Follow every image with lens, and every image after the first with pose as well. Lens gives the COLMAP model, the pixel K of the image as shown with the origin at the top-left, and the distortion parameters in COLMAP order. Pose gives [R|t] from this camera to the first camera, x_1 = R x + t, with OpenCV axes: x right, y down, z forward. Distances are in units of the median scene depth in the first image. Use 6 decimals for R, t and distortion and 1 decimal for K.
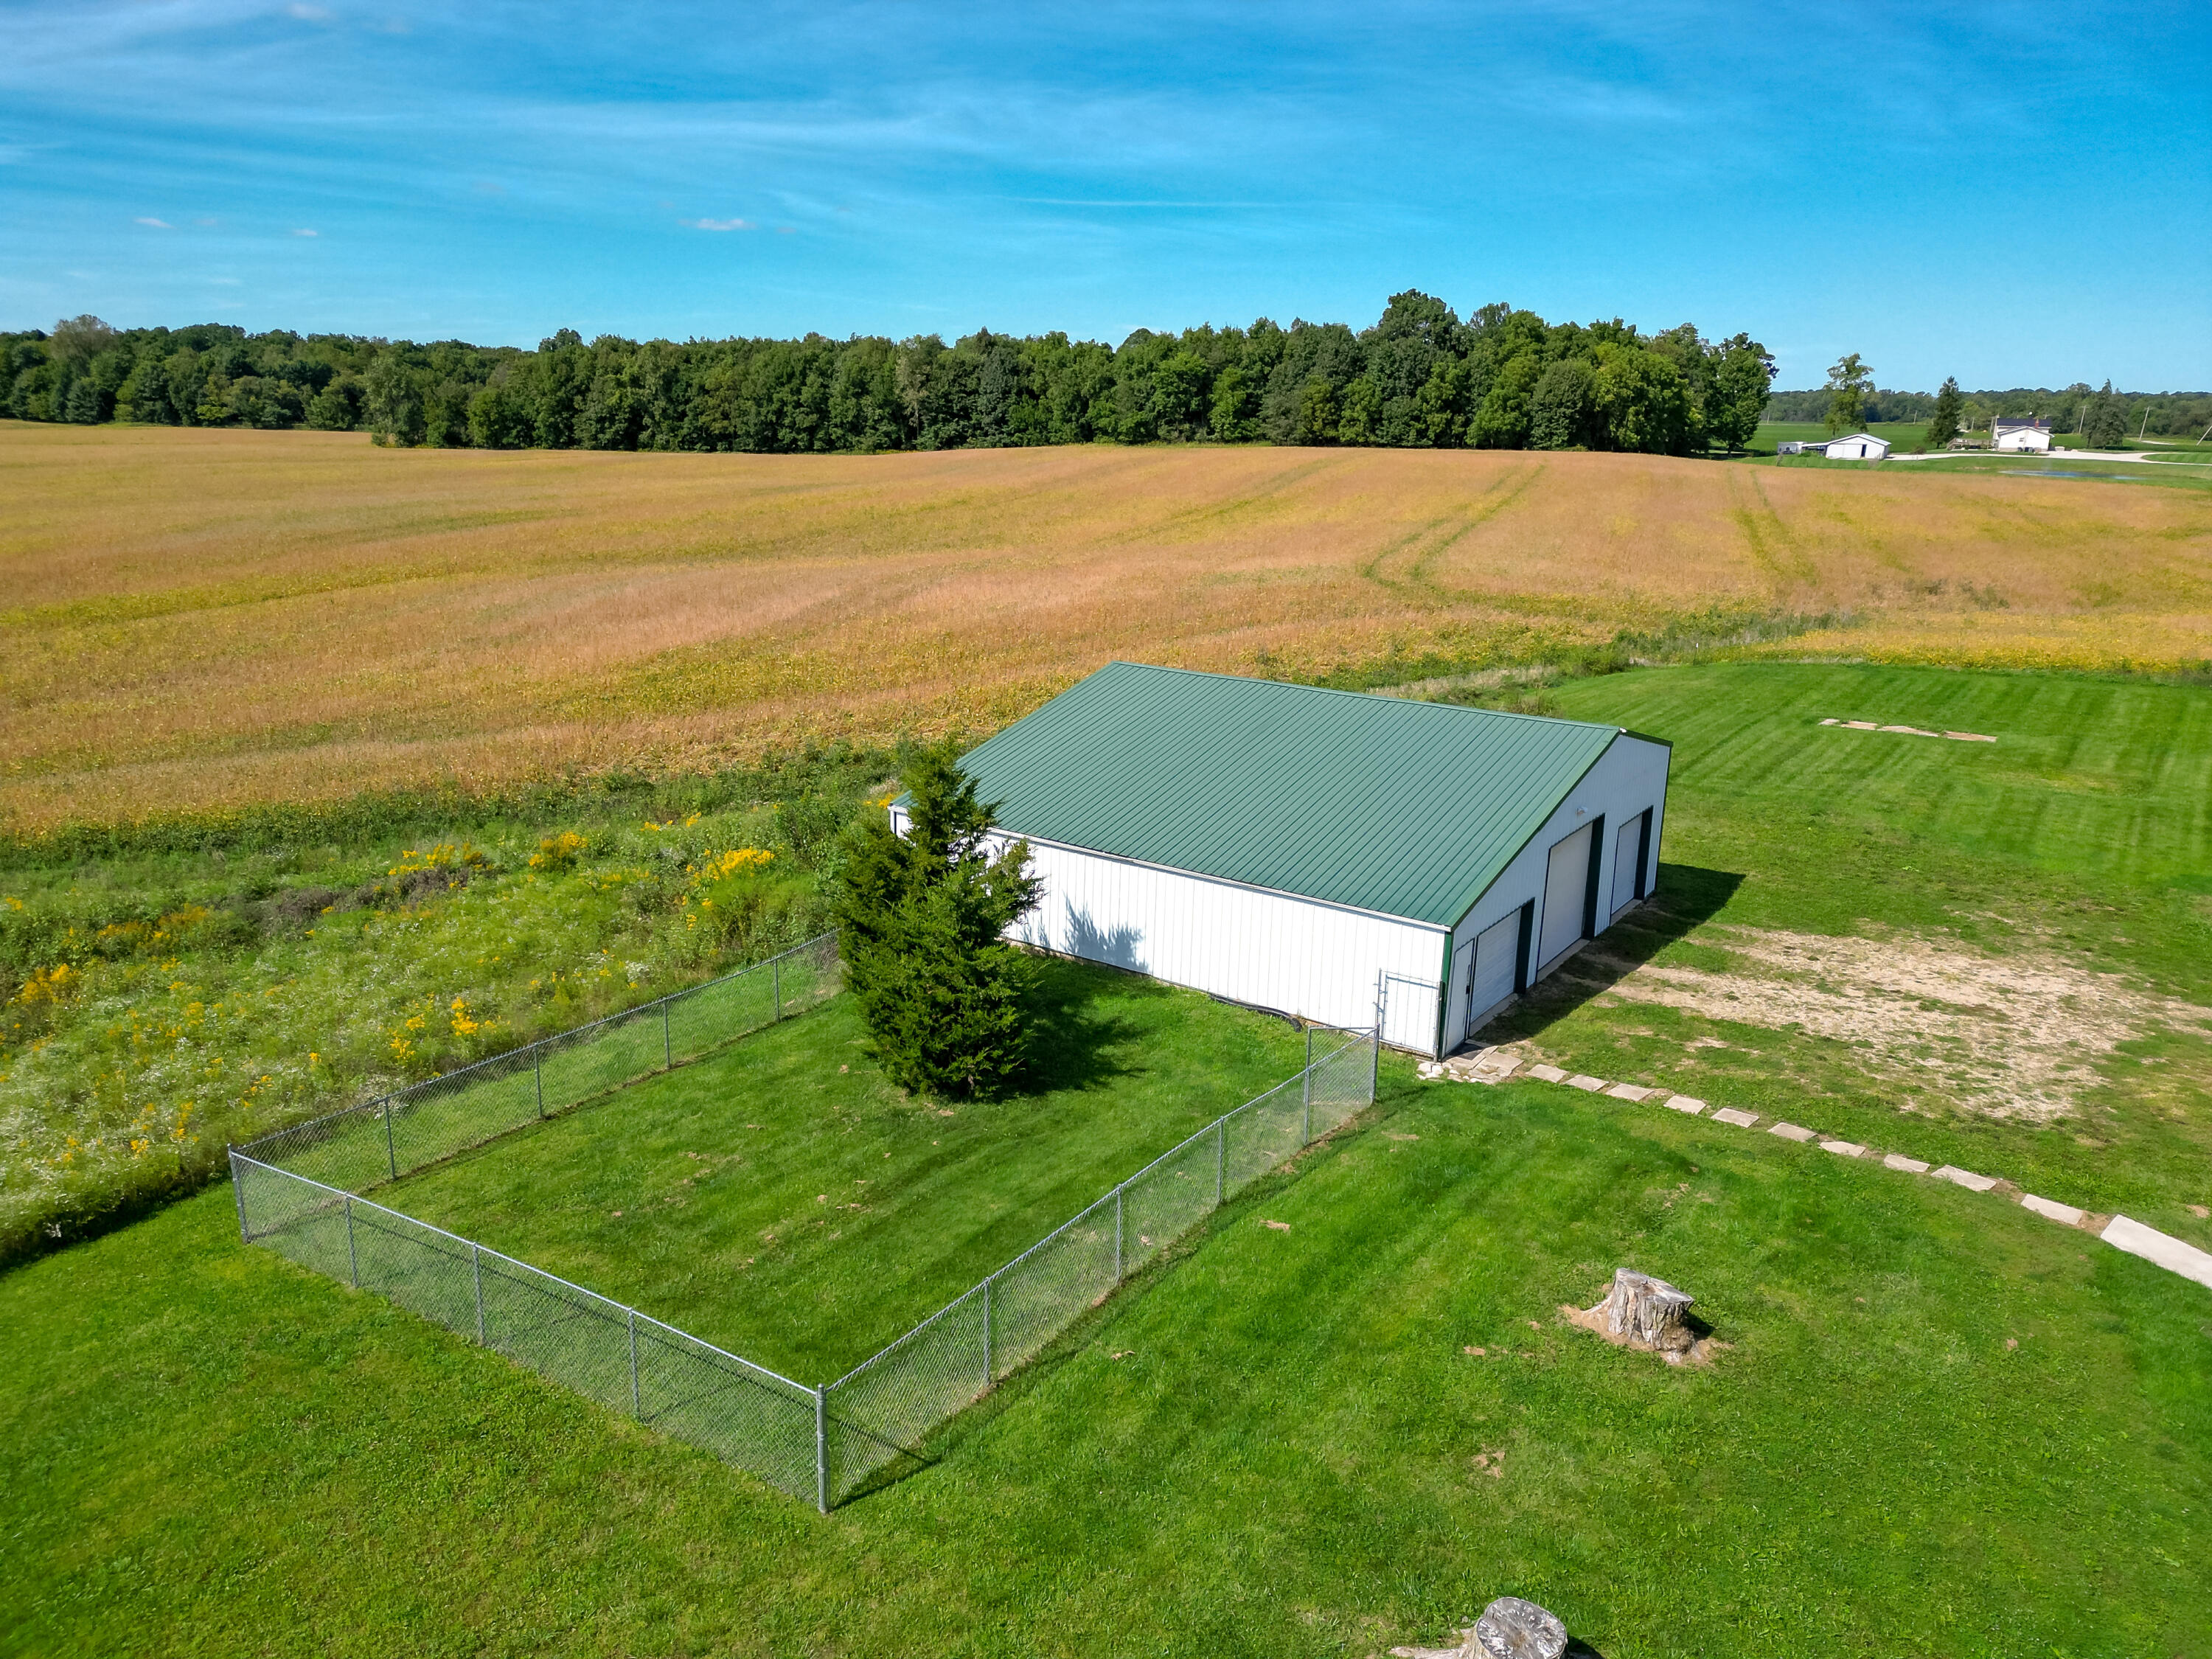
lens RADIAL K [[1545.5, 0, 1102.2], [0, 1545.5, 825.9], [0, 0, 1]] dist [0.081979, -0.084645]
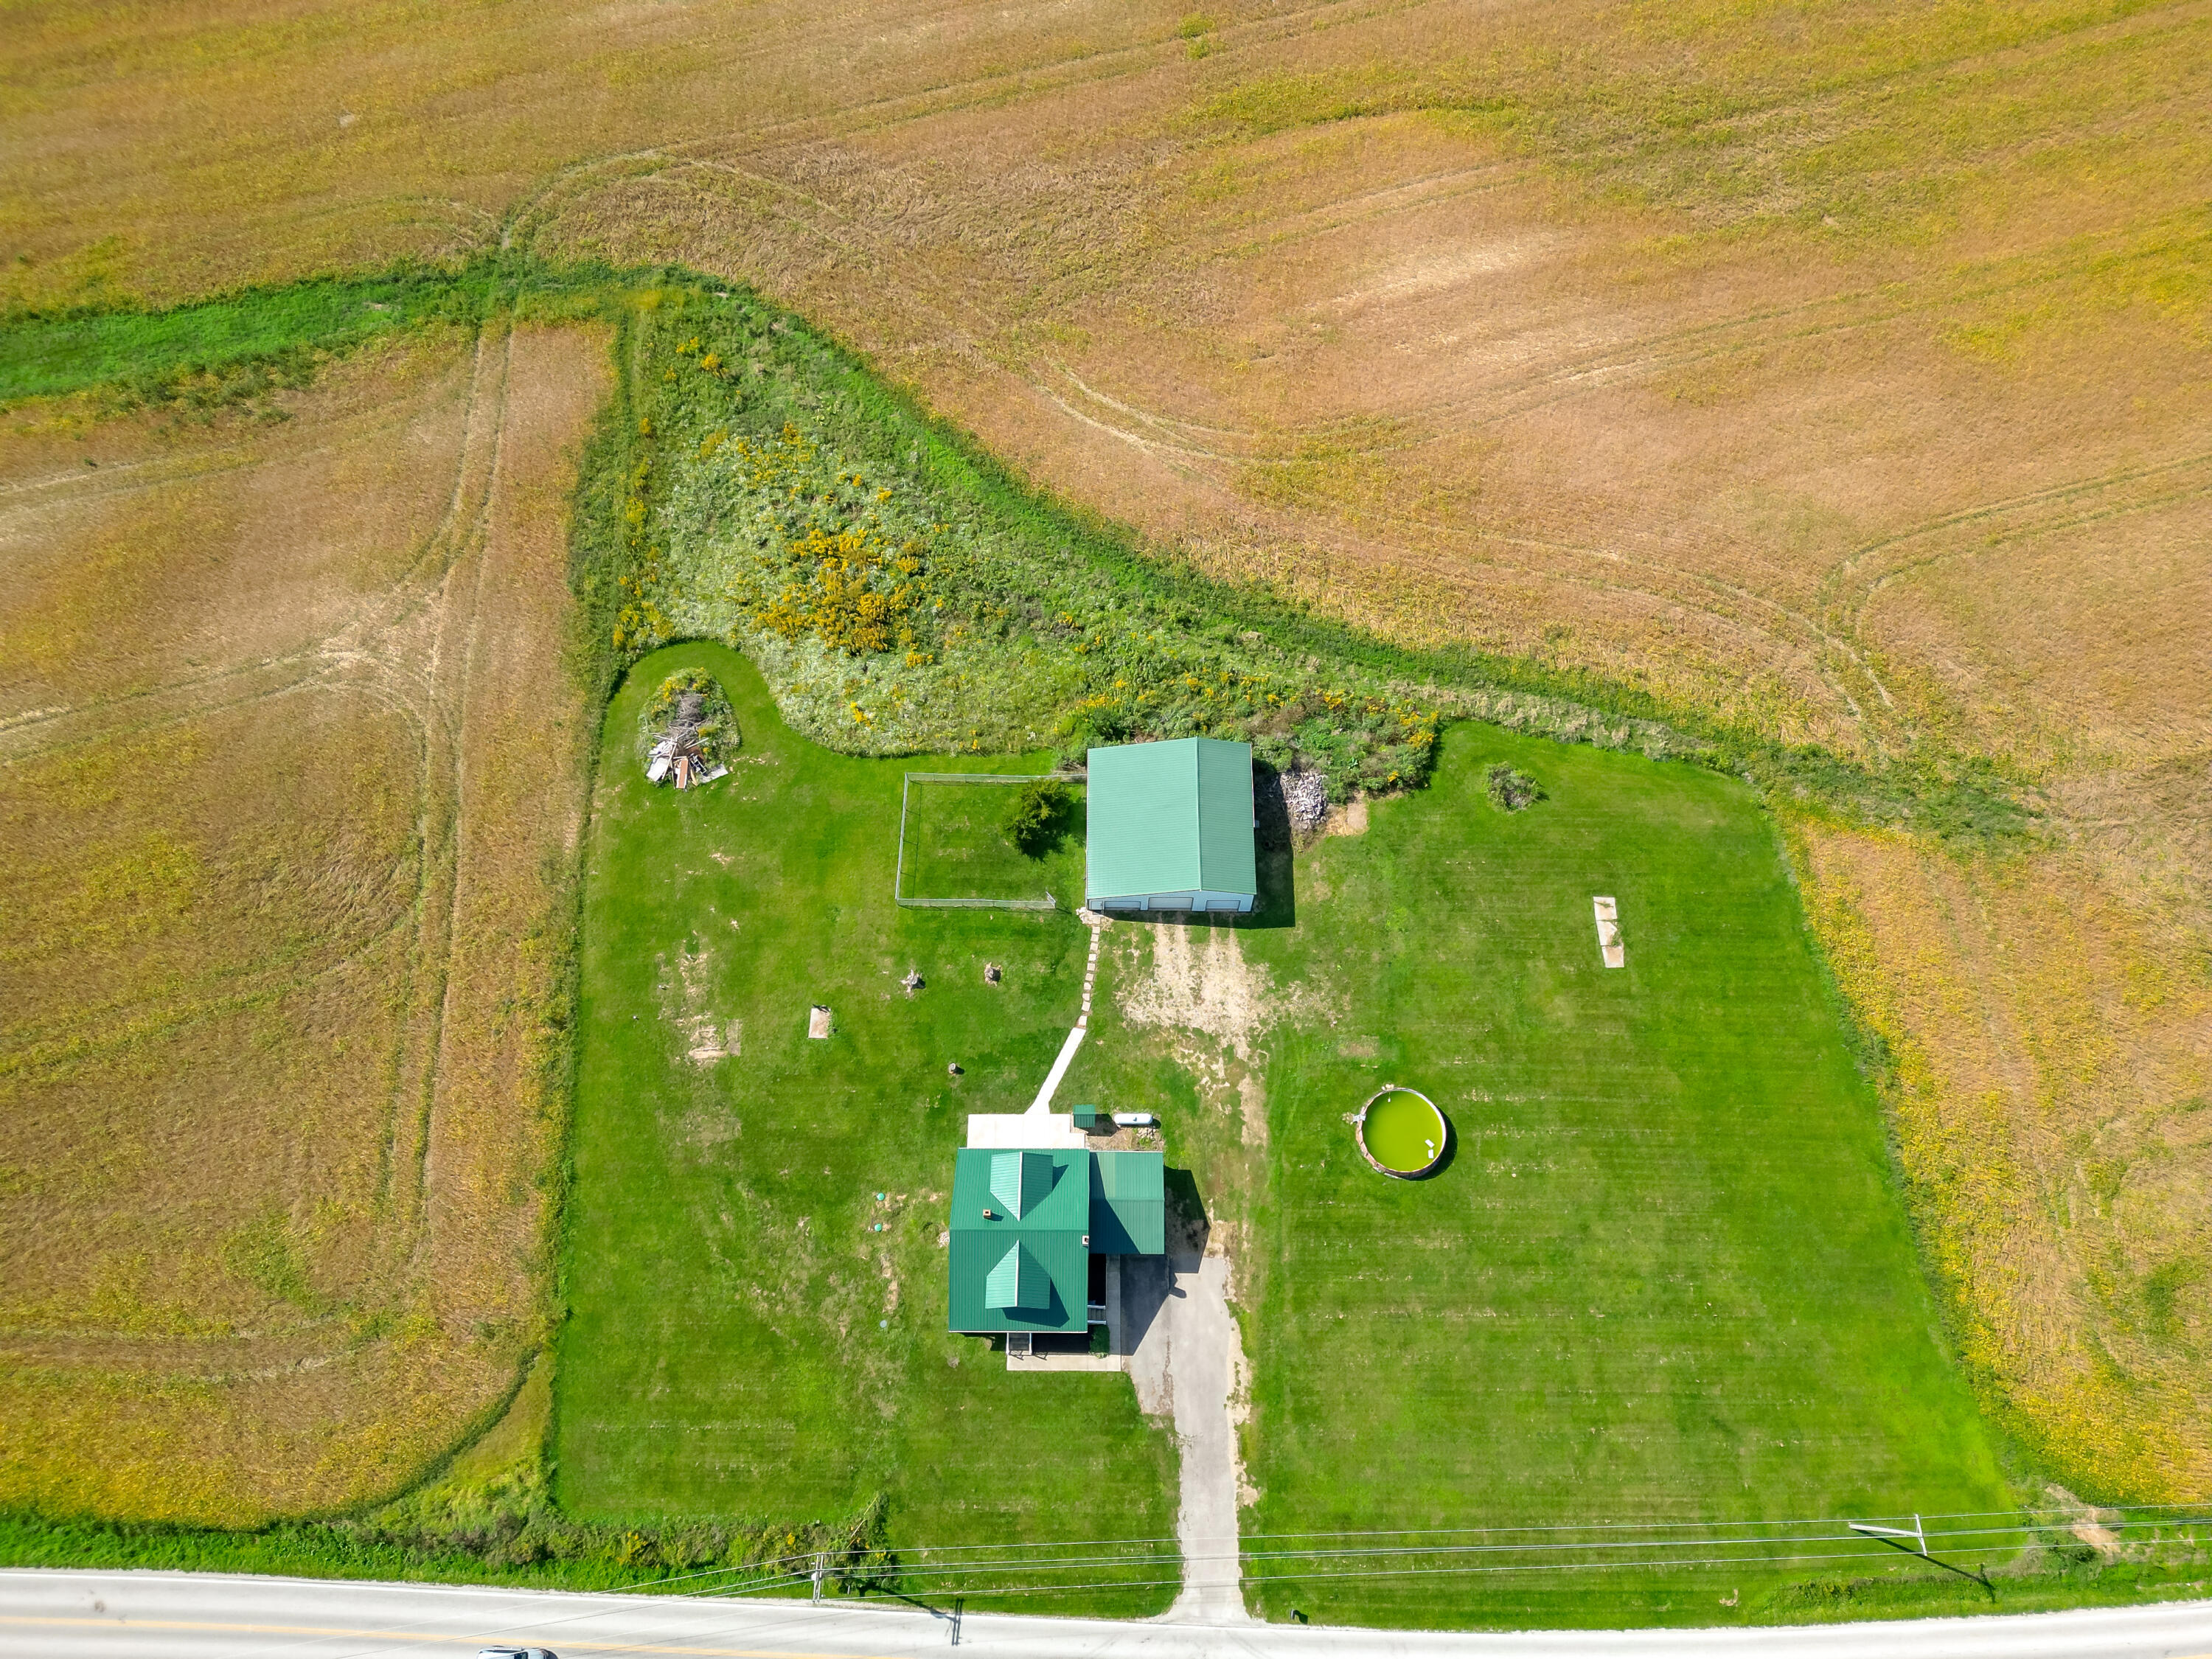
lens RADIAL K [[1549.7, 0, 1102.2], [0, 1549.7, 820.4], [0, 0, 1]] dist [0.070185, -0.064438]
pose [[0.569337, 0.745615, -0.346285, 0.170198], [-0.213784, 0.541005, 0.813394, -0.386645], [0.793821, -0.389065, 0.467415, -0.101200]]
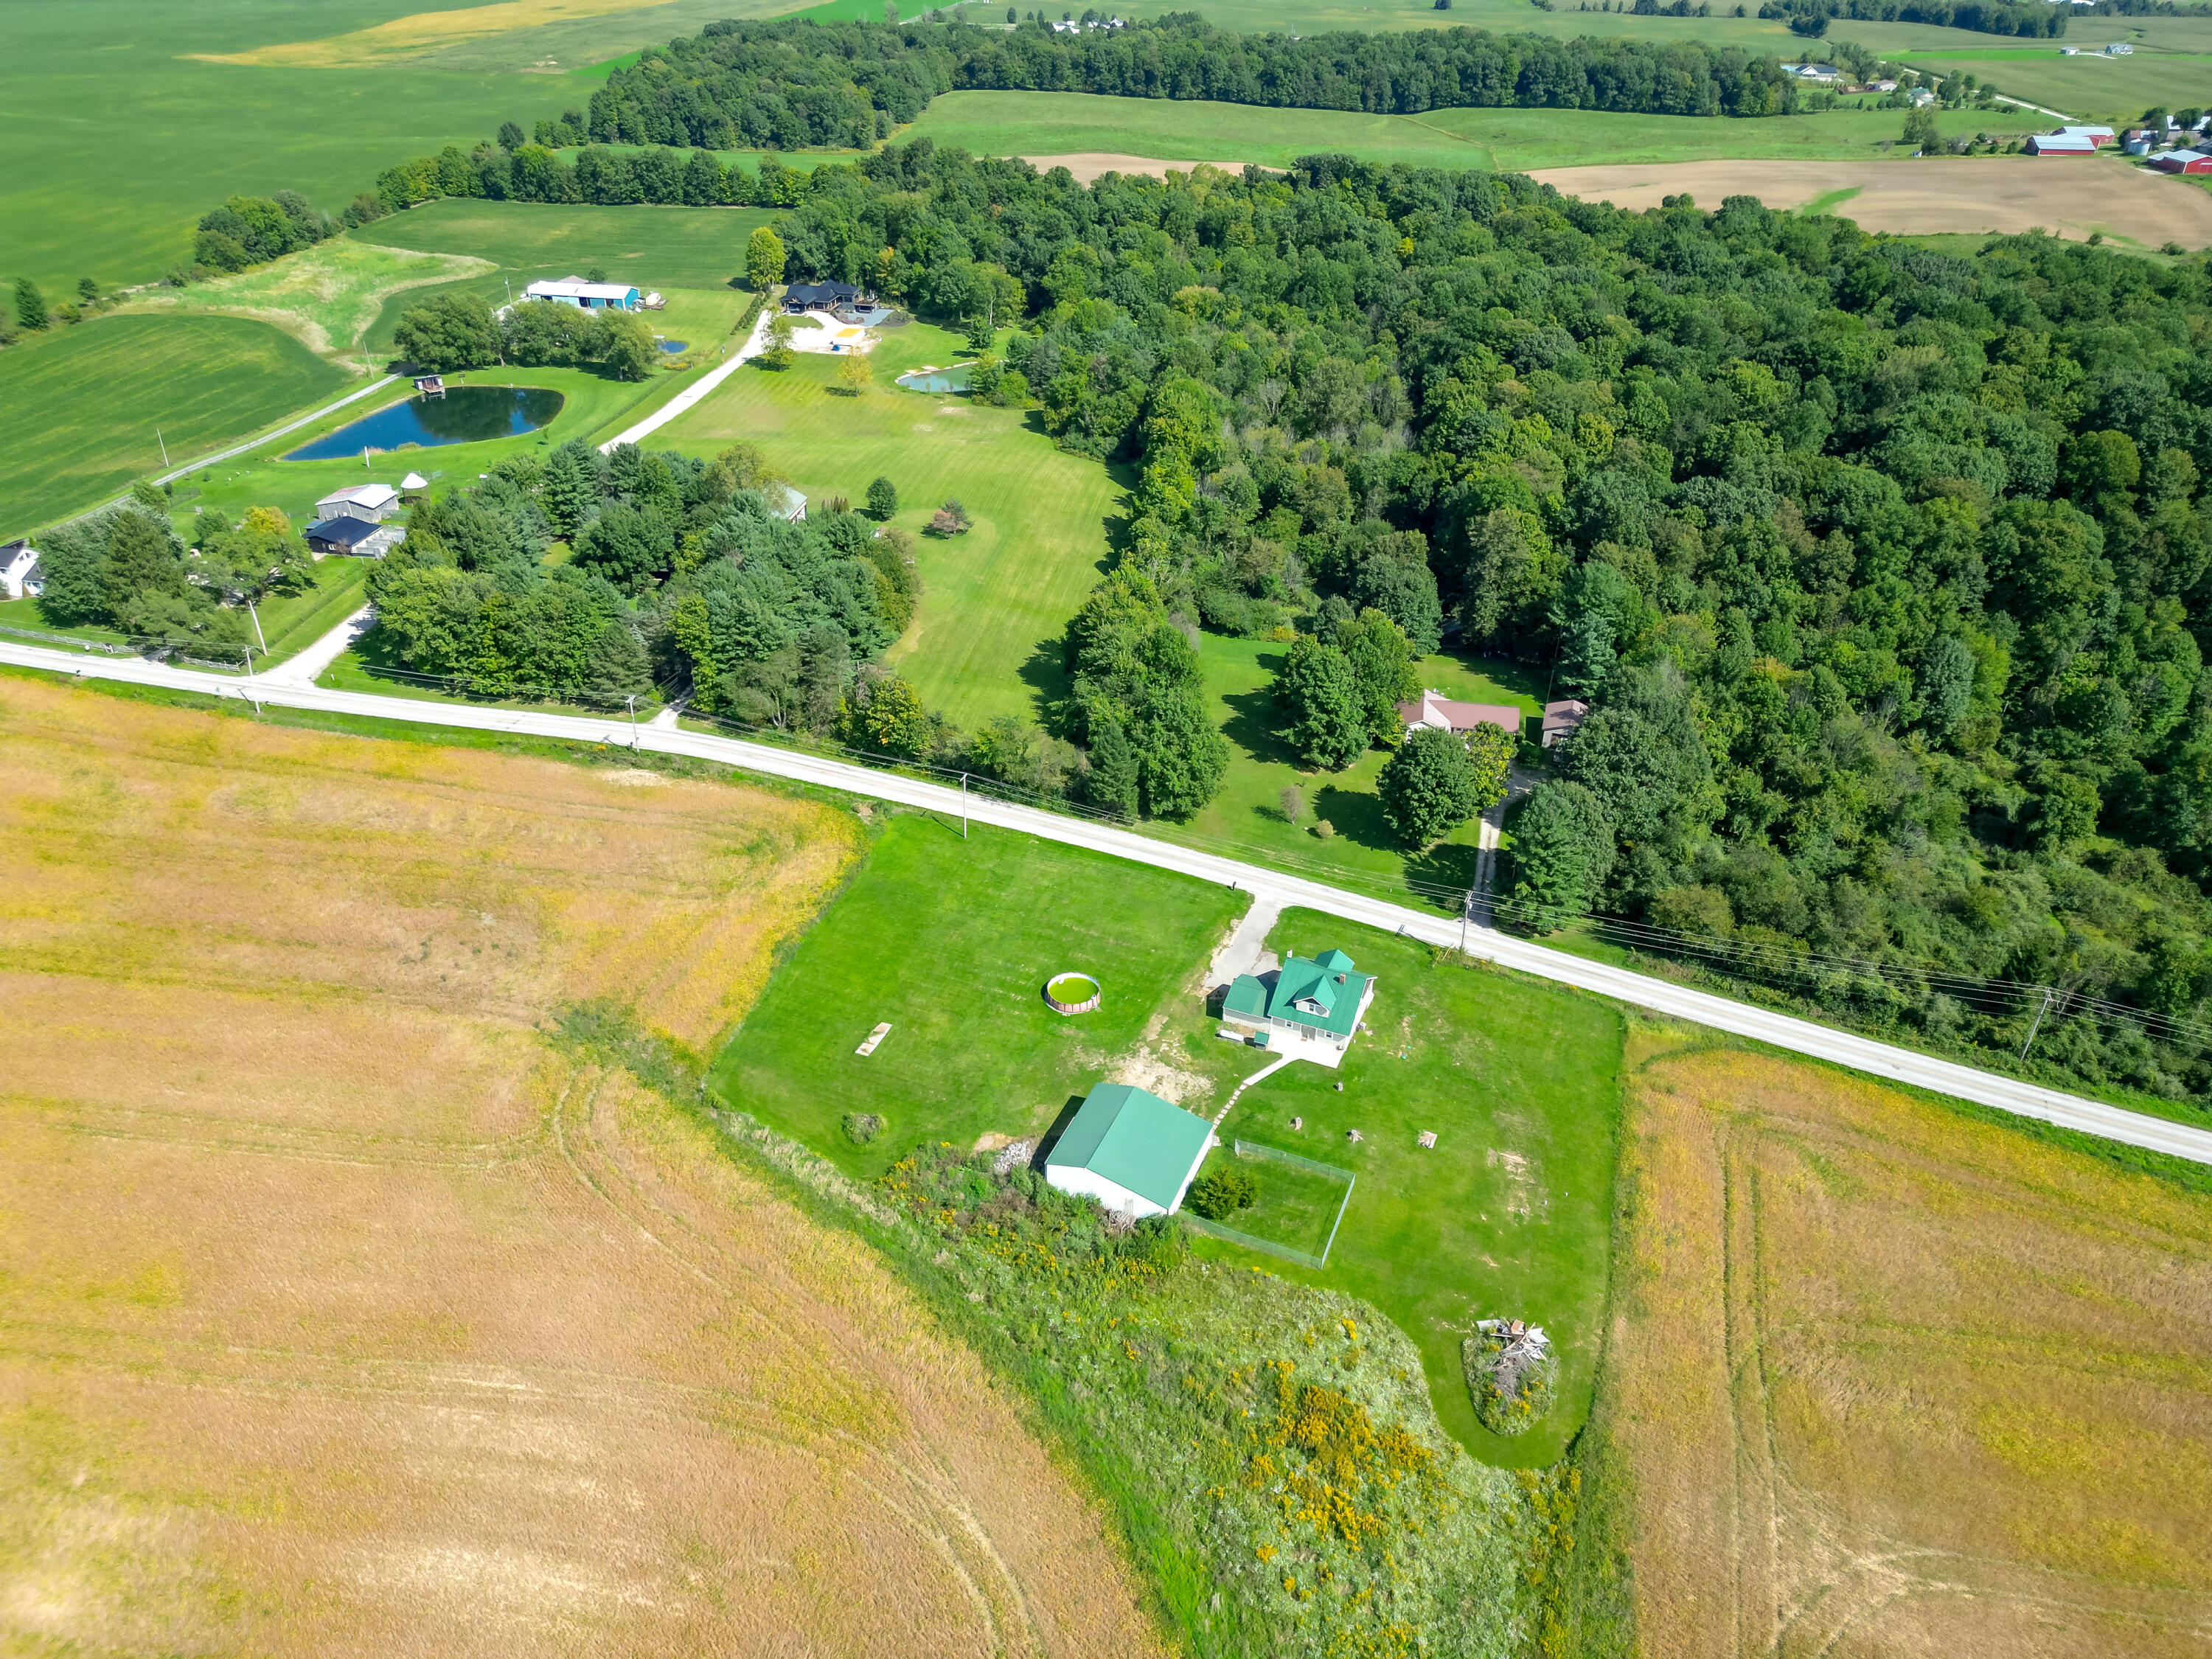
lens RADIAL K [[1545.5, 0, 1102.2], [0, 1545.5, 825.9], [0, 0, 1]] dist [0.081979, -0.084645]
pose [[-0.209226, -0.521392, 0.827270, -0.418291], [0.243033, 0.791723, 0.560454, -0.446535], [-0.947185, 0.318316, -0.038933, 0.132358]]
